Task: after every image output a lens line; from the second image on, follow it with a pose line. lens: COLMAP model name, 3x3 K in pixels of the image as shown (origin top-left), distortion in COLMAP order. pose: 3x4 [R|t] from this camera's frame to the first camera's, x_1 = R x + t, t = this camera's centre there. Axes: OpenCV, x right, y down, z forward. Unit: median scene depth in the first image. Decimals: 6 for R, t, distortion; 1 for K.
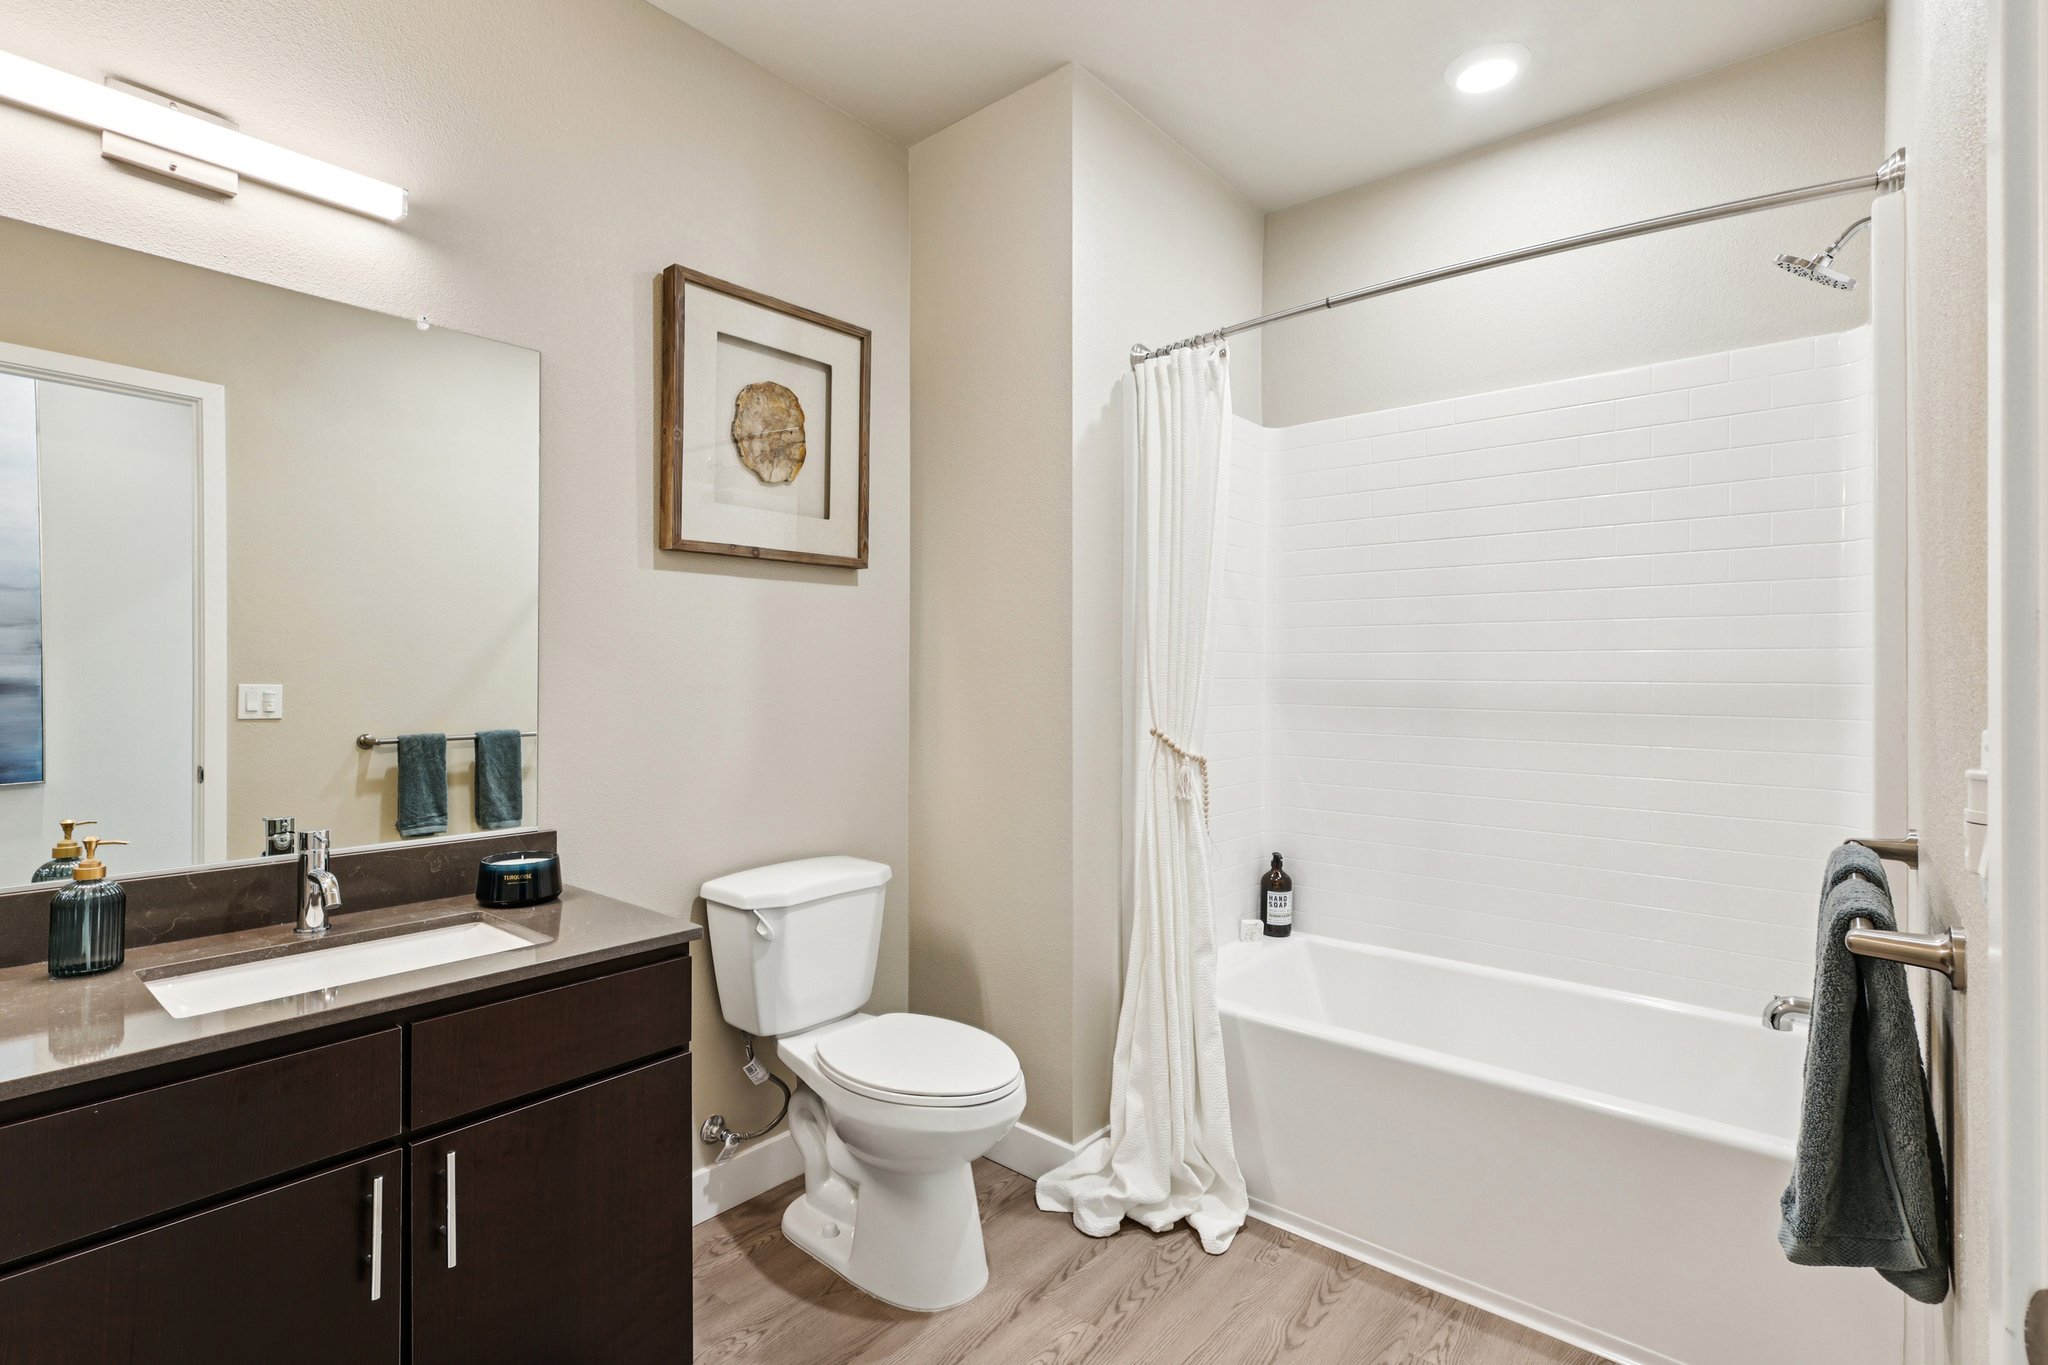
lens RADIAL K [[969.8, 0, 1022.2], [0, 969.8, 676.7], [0, 0, 1]] dist [0.014107, -0.000258]
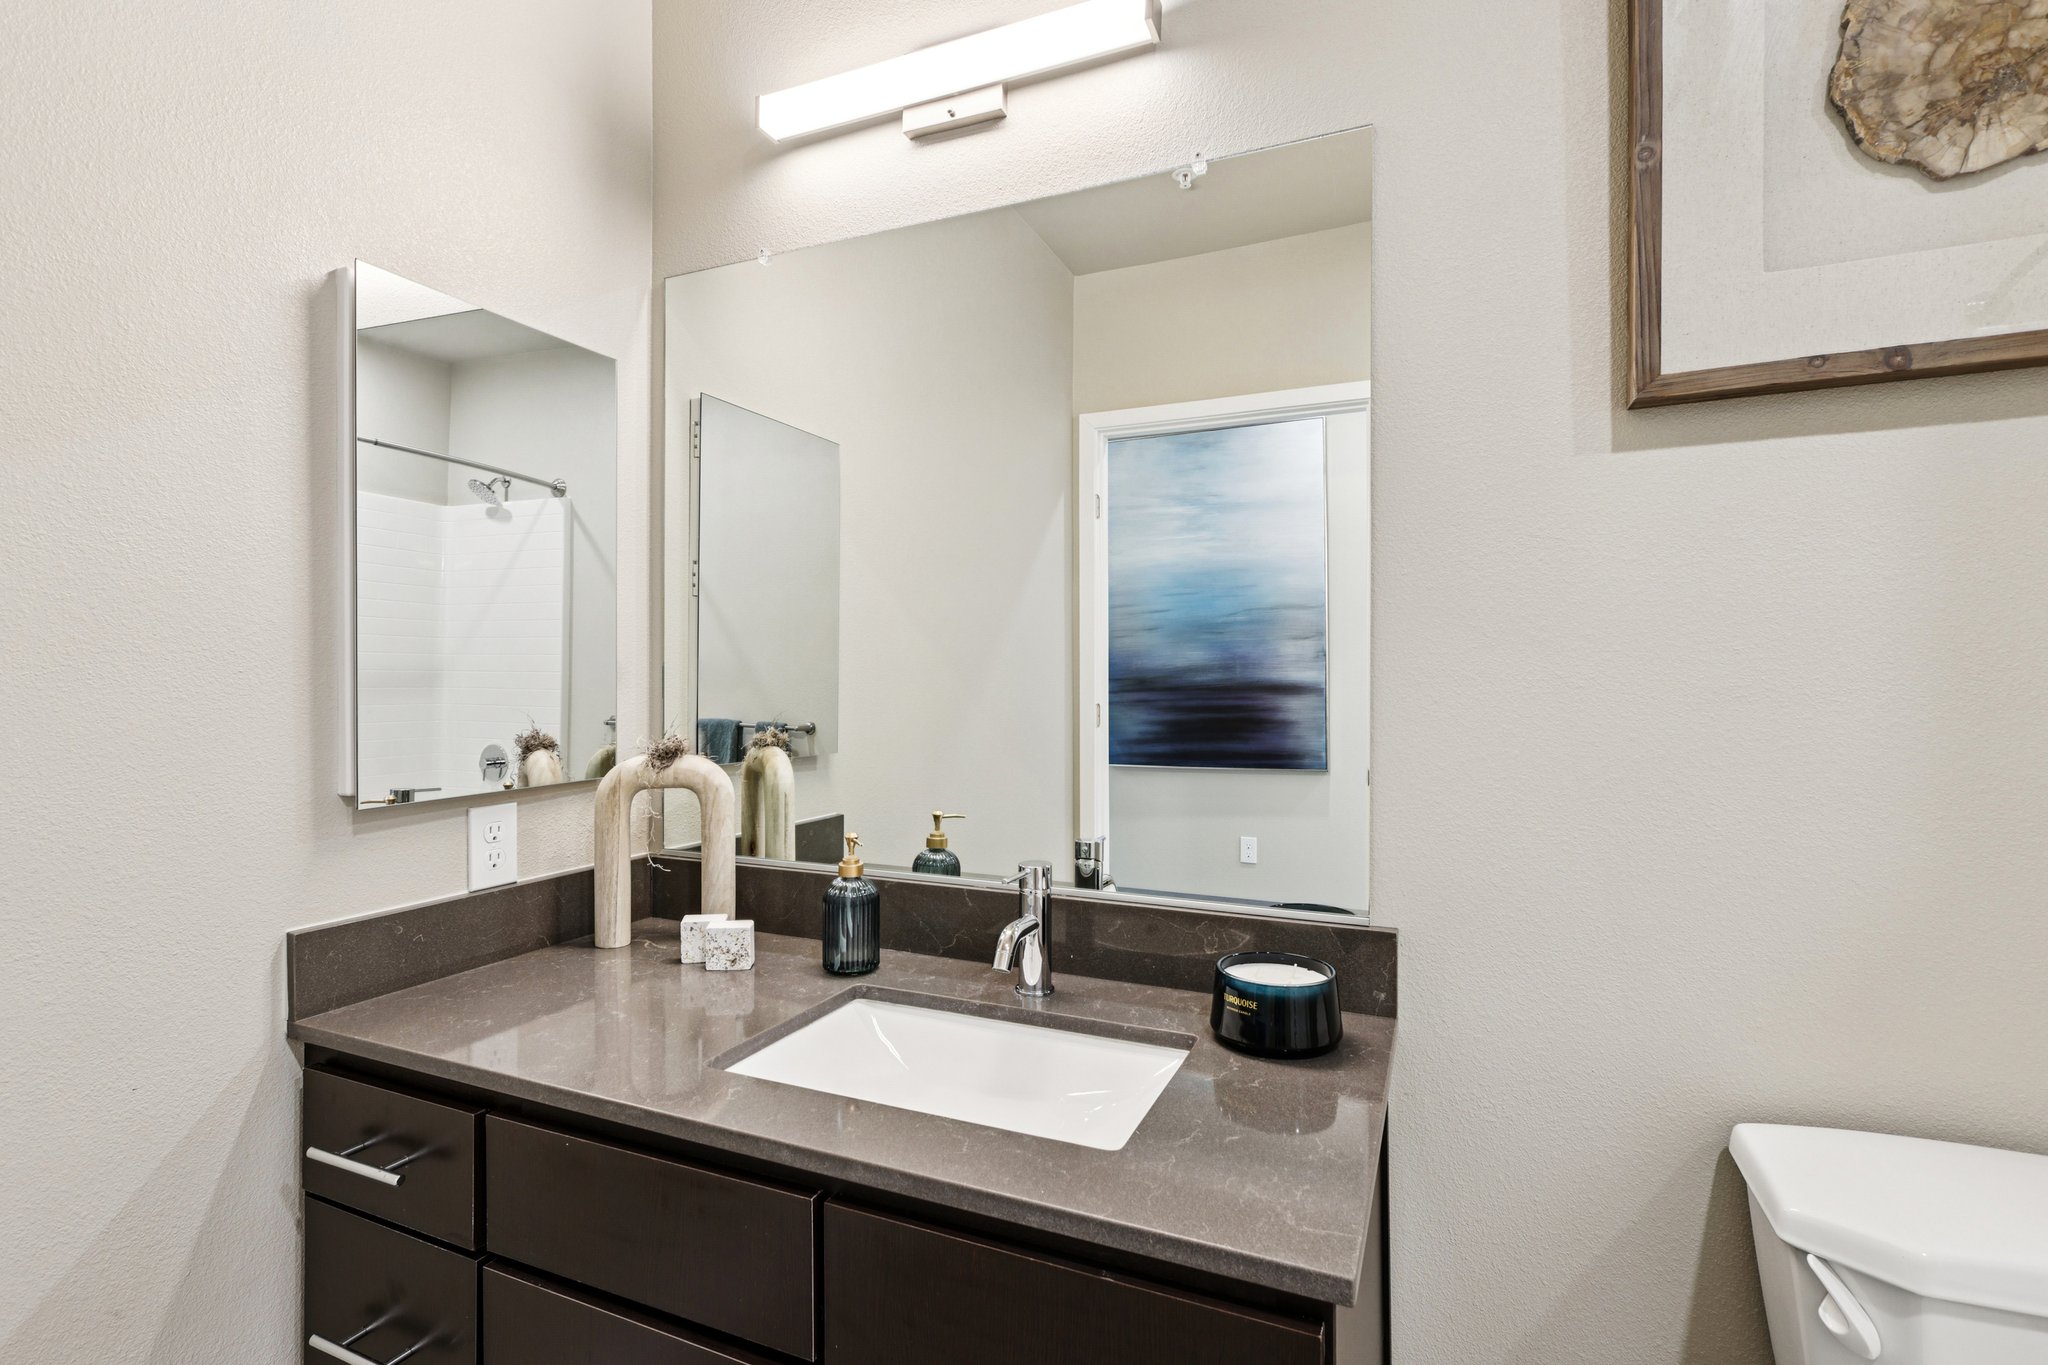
lens RADIAL K [[969.8, 0, 1021.5], [0, 969.8, 676.3], [0, 0, 1]] dist [0.014107, -0.000258]
pose [[0.287905, -0.007209, -0.957632, 0.013720], [-0.002536, 0.999962, -0.008290, 0.009568], [0.957656, 0.004815, 0.287876, 0.567760]]
